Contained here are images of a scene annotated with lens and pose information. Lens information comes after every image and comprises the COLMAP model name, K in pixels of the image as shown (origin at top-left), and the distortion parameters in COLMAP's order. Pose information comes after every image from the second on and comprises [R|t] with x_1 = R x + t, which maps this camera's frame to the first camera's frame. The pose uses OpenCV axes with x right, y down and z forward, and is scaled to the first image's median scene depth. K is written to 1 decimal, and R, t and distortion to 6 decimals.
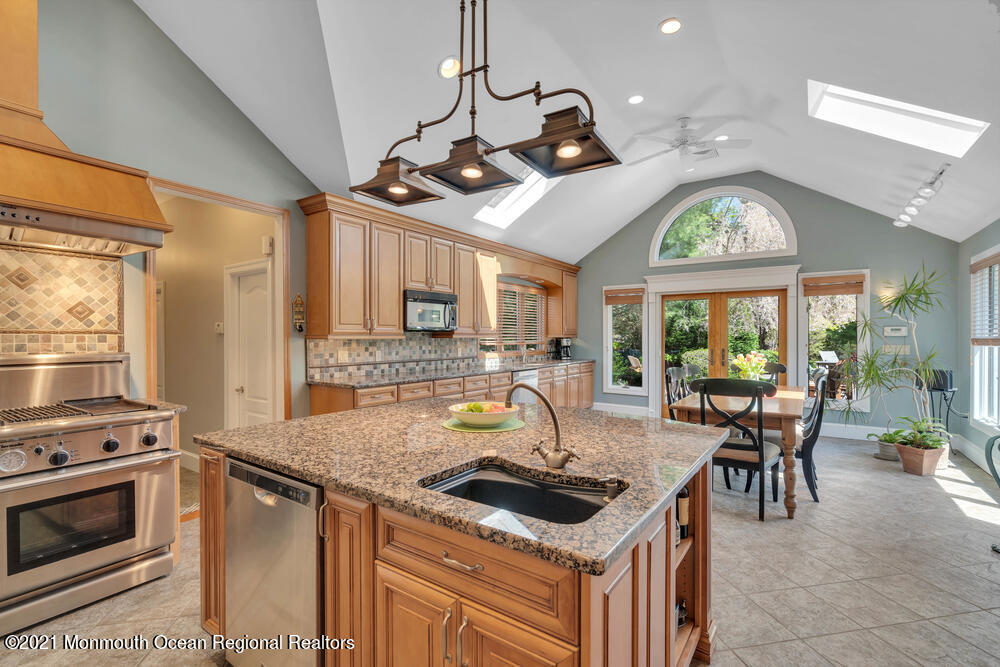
lens RADIAL K [[451.9, 0, 497.6], [0, 451.9, 338.1], [0, 0, 1]] dist [-0.000875, 0.000824]
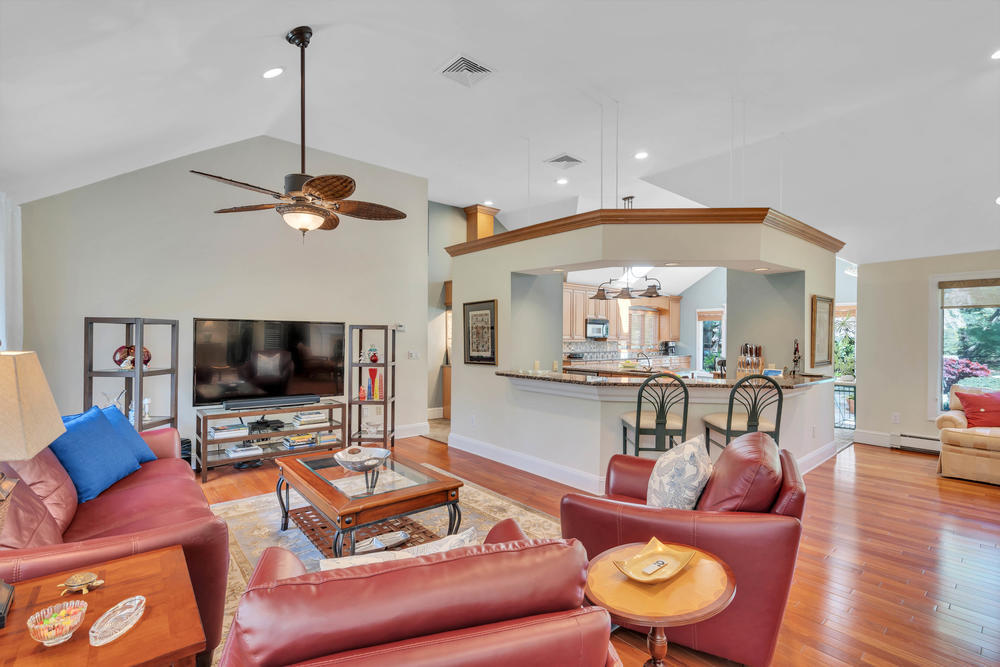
lens RADIAL K [[451.9, 0, 500.9], [0, 451.9, 338.1], [0, 0, 1]] dist [-0.000875, 0.000824]
pose [[0.967449, 0.005862, -0.253000, -0.051319], [-0.006680, 0.999975, -0.002374, -0.006846], [0.252980, 0.003987, 0.967463, -1.202693]]
